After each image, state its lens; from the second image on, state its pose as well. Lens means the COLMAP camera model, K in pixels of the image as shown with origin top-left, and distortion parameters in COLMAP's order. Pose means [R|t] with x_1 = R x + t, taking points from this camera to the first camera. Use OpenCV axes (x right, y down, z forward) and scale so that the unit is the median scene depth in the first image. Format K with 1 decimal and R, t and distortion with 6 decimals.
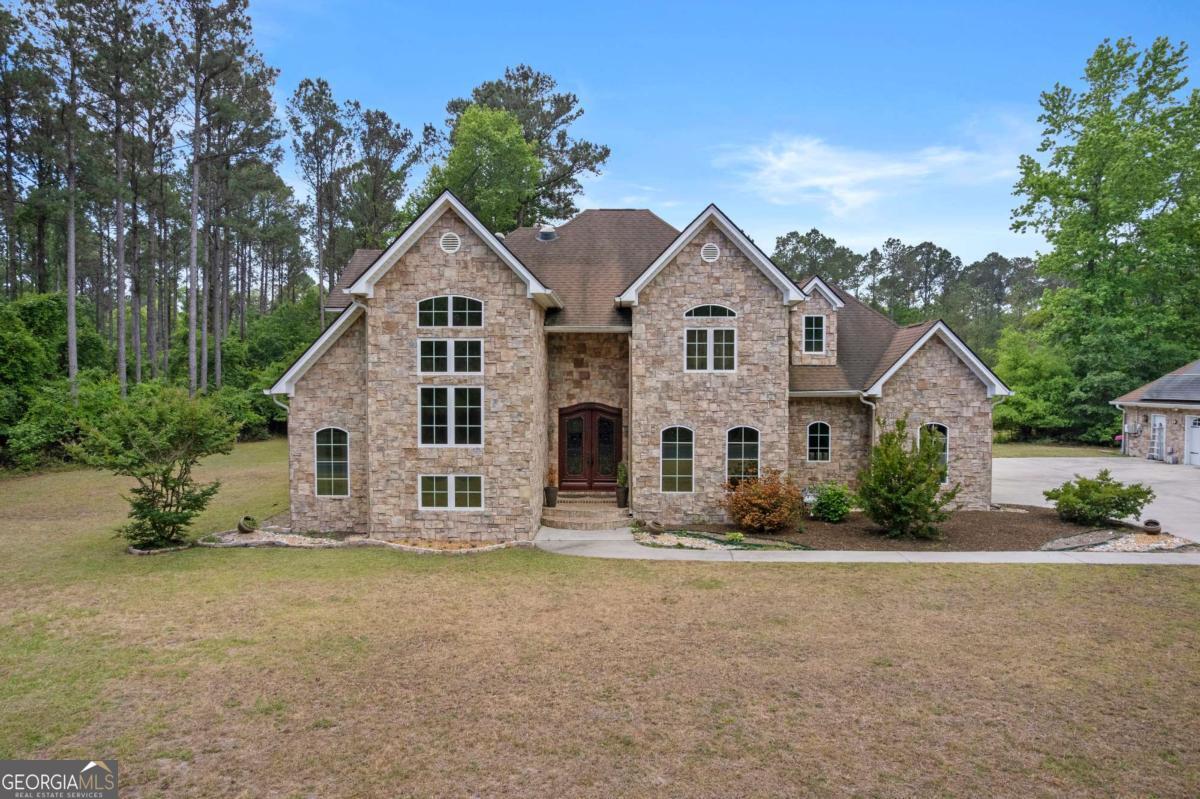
lens RADIAL K [[767.4, 0, 601.6], [0, 767.4, 399.5], [0, 0, 1]] dist [-0.064356, 0.054041]
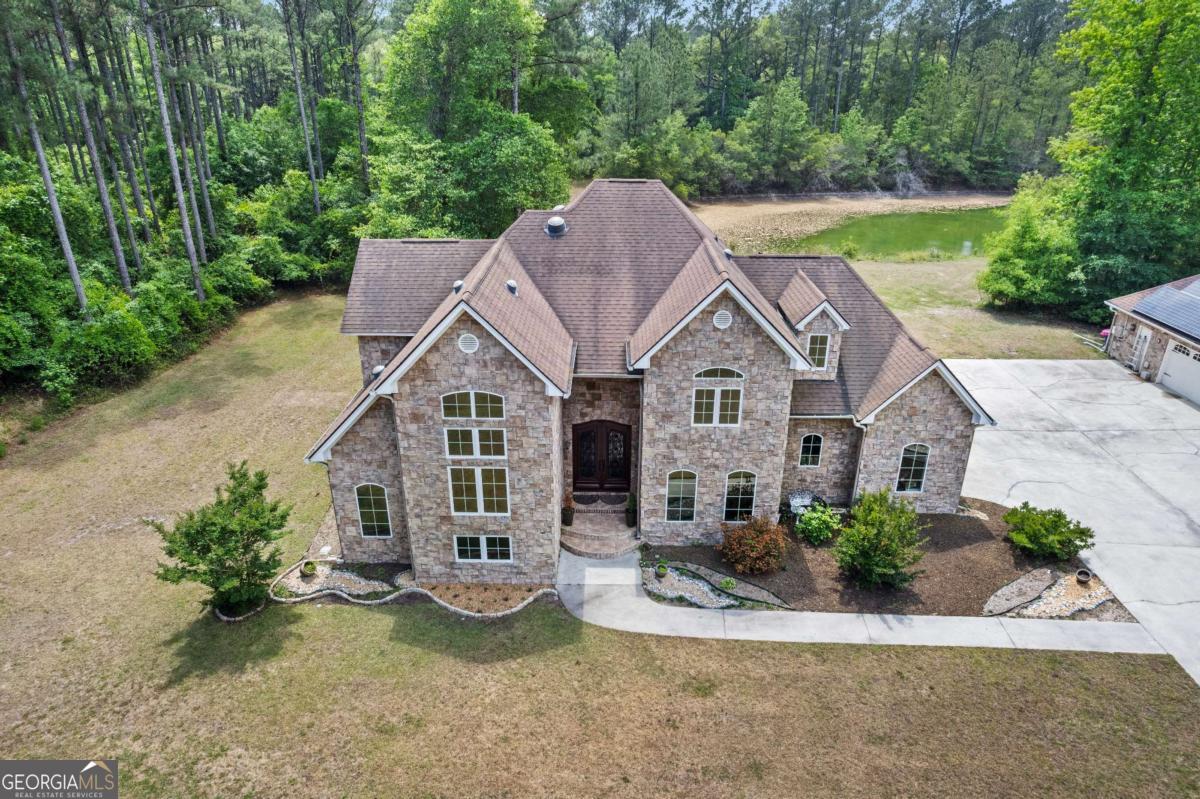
lens RADIAL K [[767.4, 0, 602.5], [0, 767.4, 402.6], [0, 0, 1]] dist [-0.064356, 0.054041]
pose [[0.999961, -0.000731, 0.008857, -0.026990], [-0.002710, 0.924051, 0.382259, -0.493610], [-0.008464, -0.382268, 0.924013, 0.022572]]
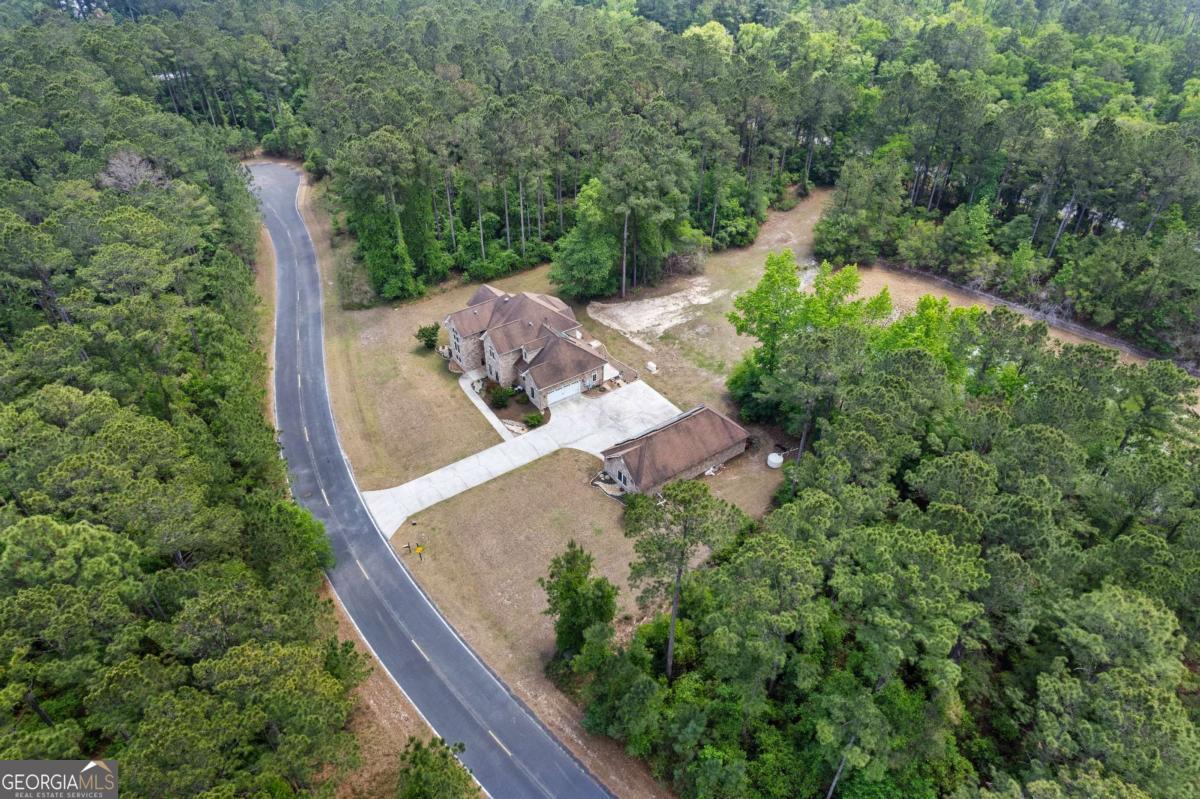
lens RADIAL K [[767.4, 0, 604.6], [0, 767.4, 399.8], [0, 0, 1]] dist [-0.064356, 0.054041]
pose [[0.599858, 0.486841, -0.634946, 3.951176], [-0.022580, 0.803561, 0.594794, -2.850671], [0.799788, -0.342455, 0.493015, -0.964177]]
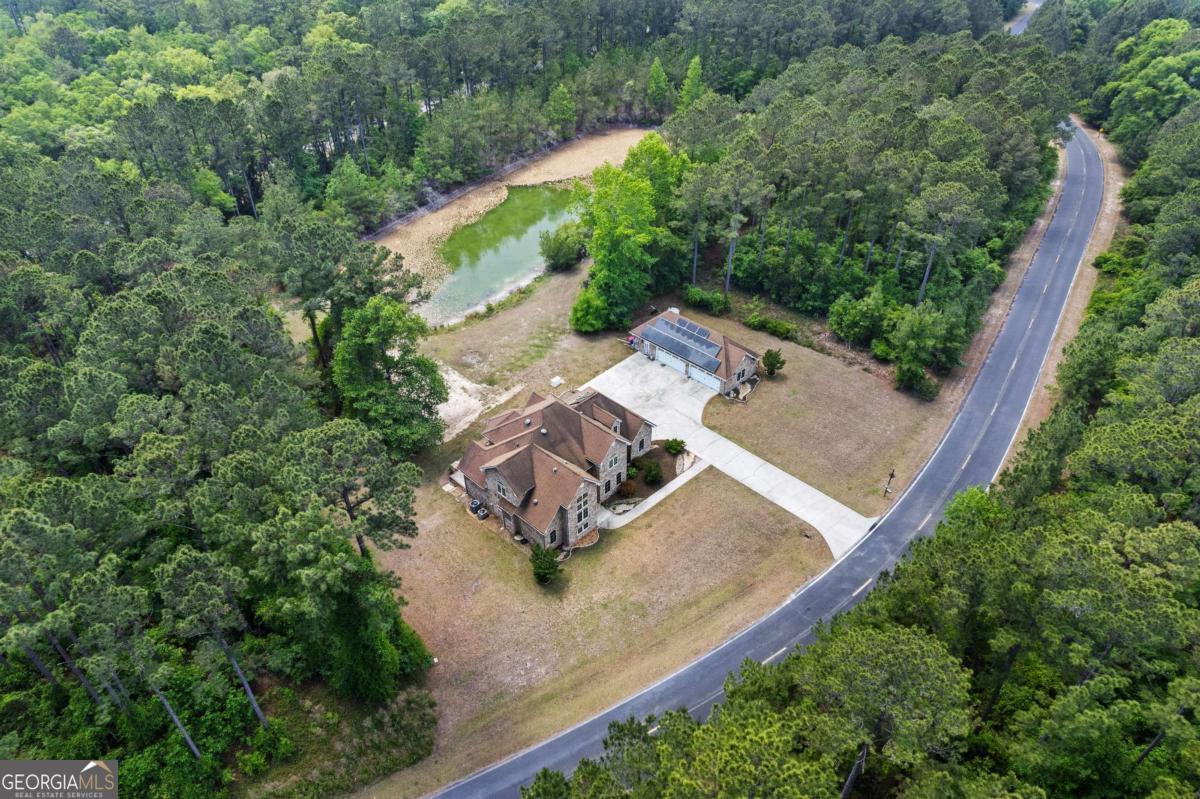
lens RADIAL K [[767.4, 0, 597.8], [0, 767.4, 405.1], [0, 0, 1]] dist [-0.064356, 0.054041]
pose [[0.679542, -0.453871, 0.576388, -2.134653], [0.020696, 0.797206, 0.603352, -2.788086], [-0.733344, -0.398074, 0.551129, -1.040841]]
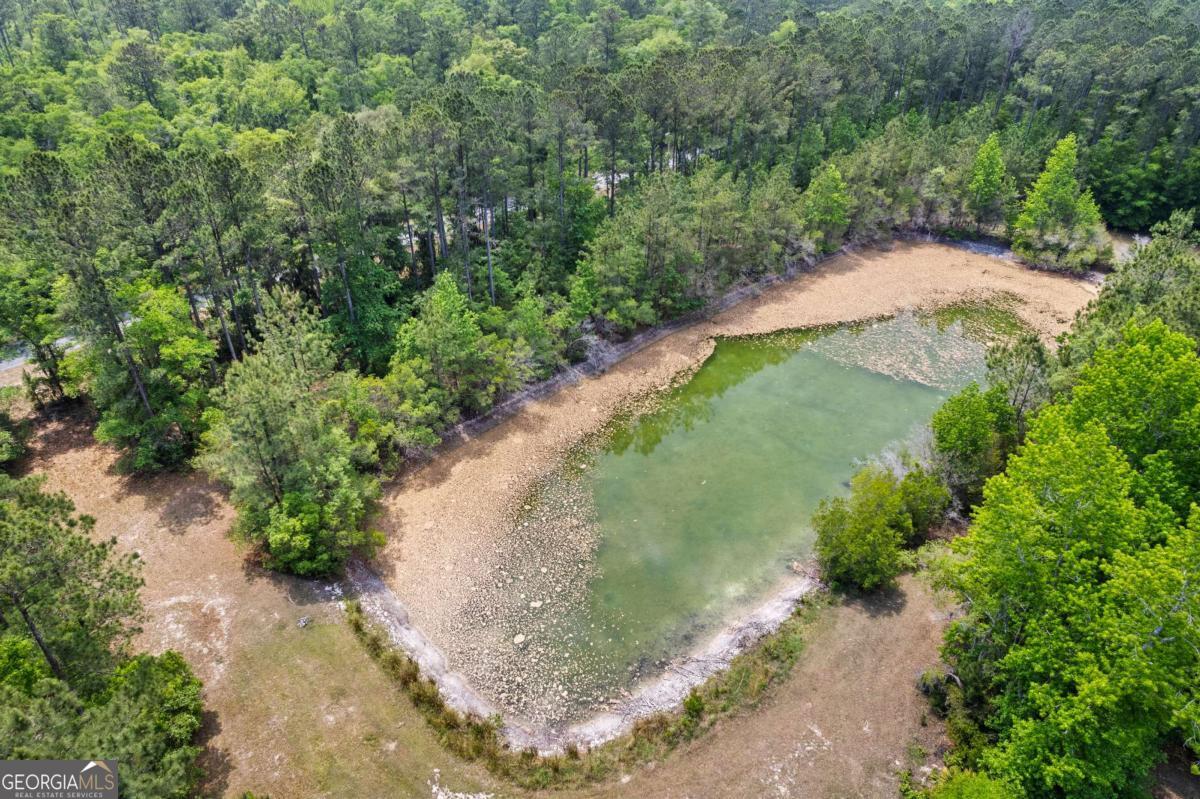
lens RADIAL K [[767.4, 0, 601.8], [0, 767.4, 409.2], [0, 0, 1]] dist [-0.064356, 0.054041]
pose [[0.825237, -0.316921, 0.467488, -0.057810], [0.013706, 0.838720, 0.544391, -1.948777], [-0.564620, -0.442844, 0.696486, 1.978945]]
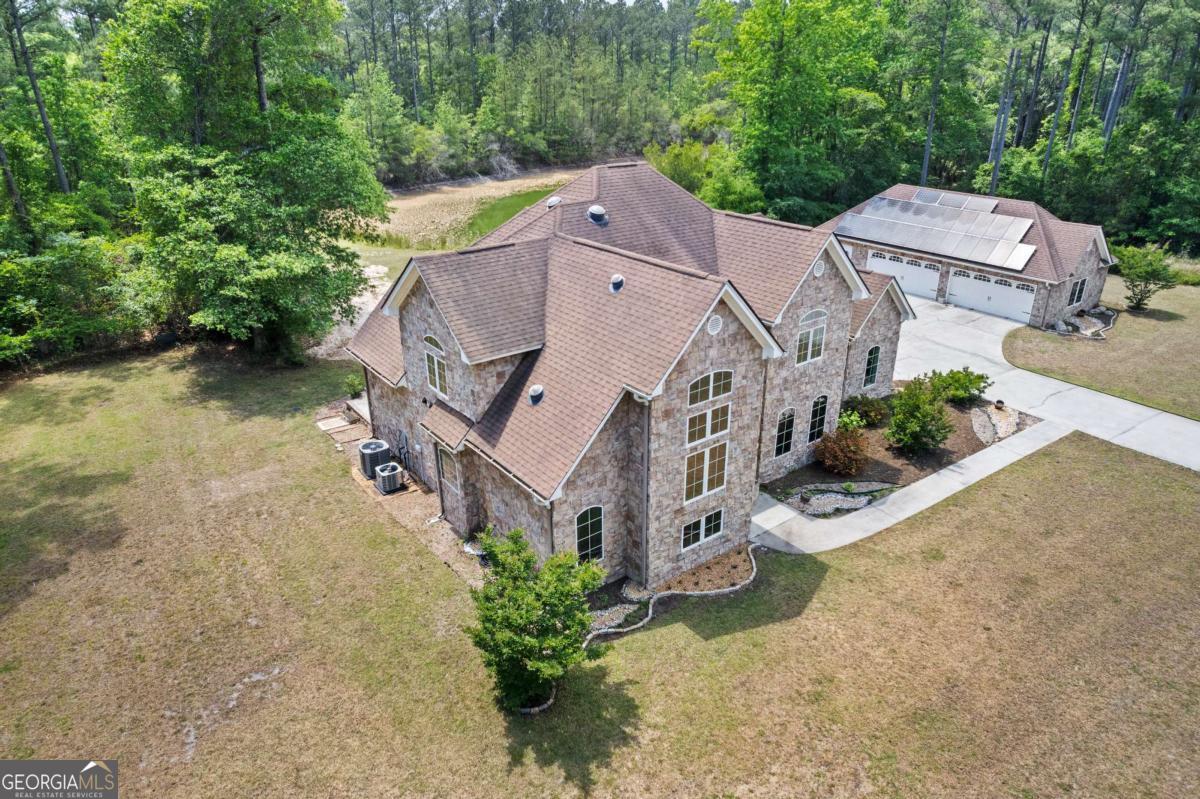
lens RADIAL K [[767.4, 0, 599.5], [0, 767.4, 406.1], [0, 0, 1]] dist [-0.064356, 0.054041]
pose [[0.785924, -0.259655, 0.561163, -0.877144], [0.020924, 0.918203, 0.395556, -0.487853], [-0.617969, -0.299135, 0.727071, 0.293037]]
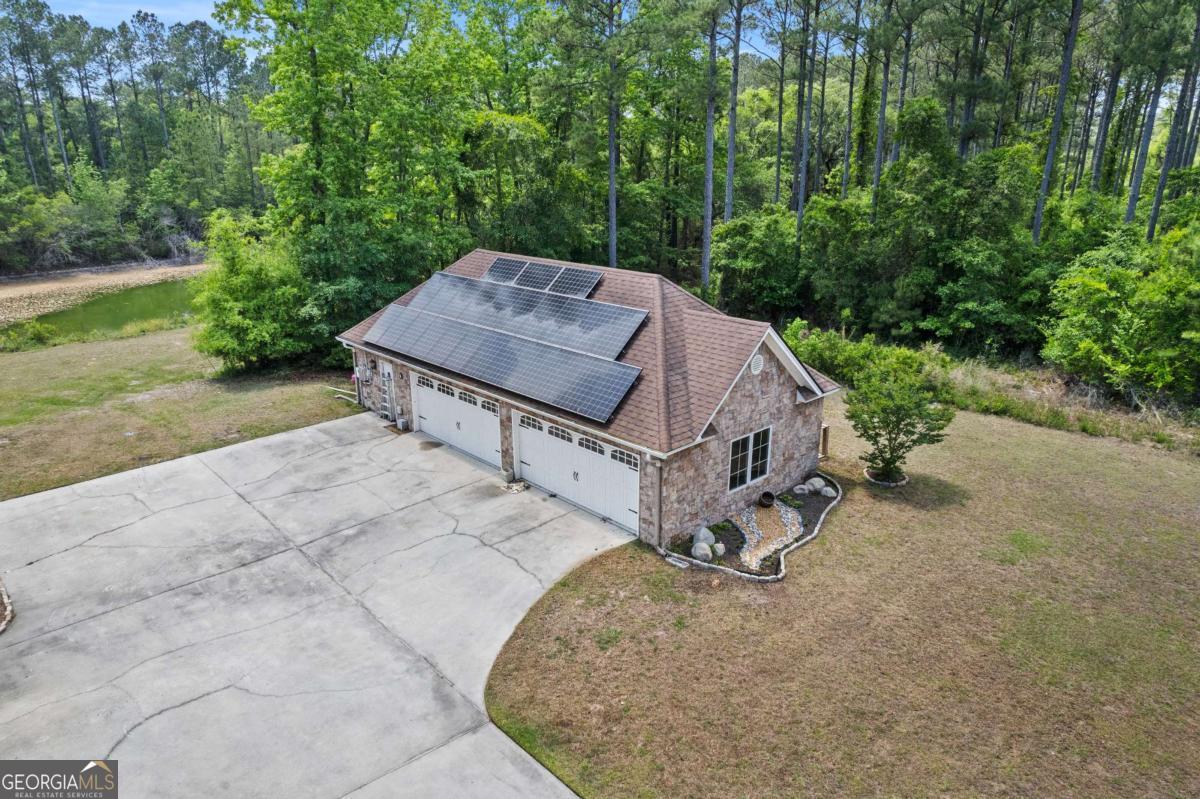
lens RADIAL K [[767.4, 0, 599.0], [0, 767.4, 405.4], [0, 0, 1]] dist [-0.064356, 0.054041]
pose [[0.709230, -0.217117, 0.670711, 0.650214], [0.015001, 0.955826, 0.293549, -0.285188], [-0.704817, -0.198132, 0.681158, 0.560810]]
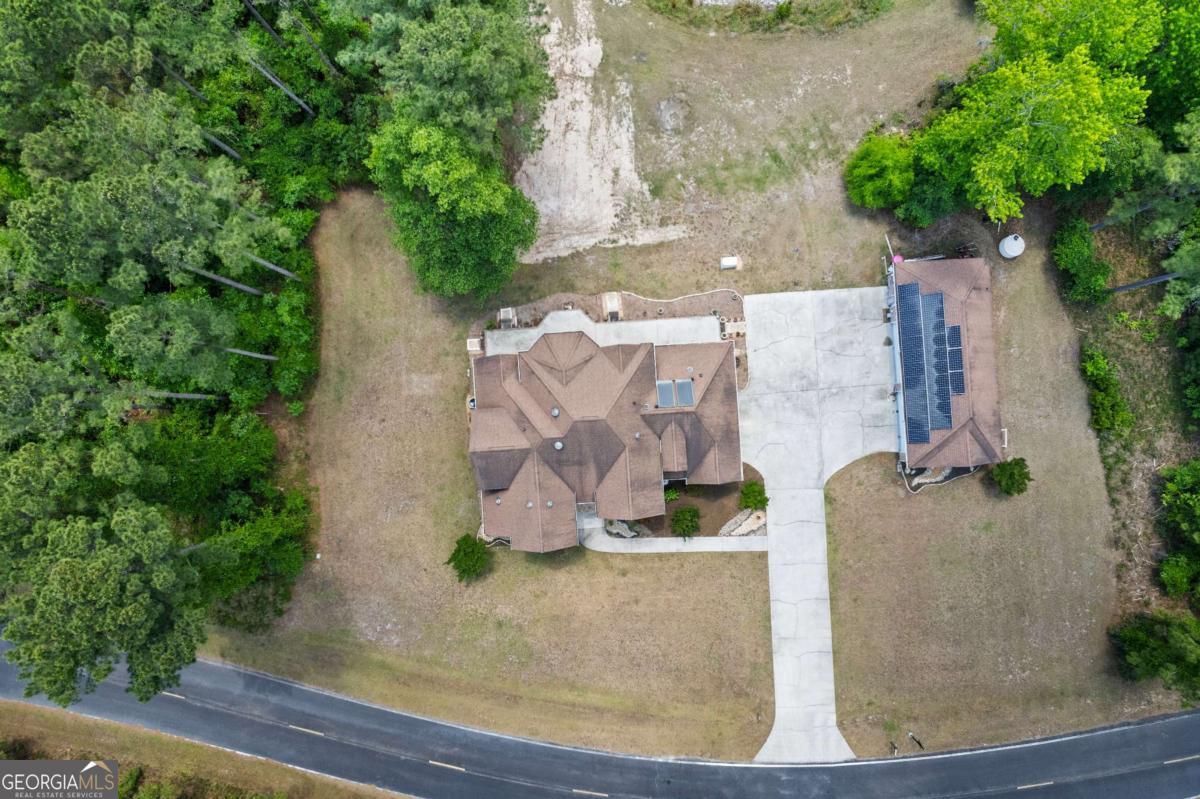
lens RADIAL K [[767.4, 0, 600.2], [0, 767.4, 405.3], [0, 0, 1]] dist [-0.064356, 0.054041]
pose [[0.996107, -0.087770, -0.008173, 0.092843], [0.011223, 0.034319, 0.999348, -3.044001], [-0.087432, -0.995549, 0.035171, 1.342139]]
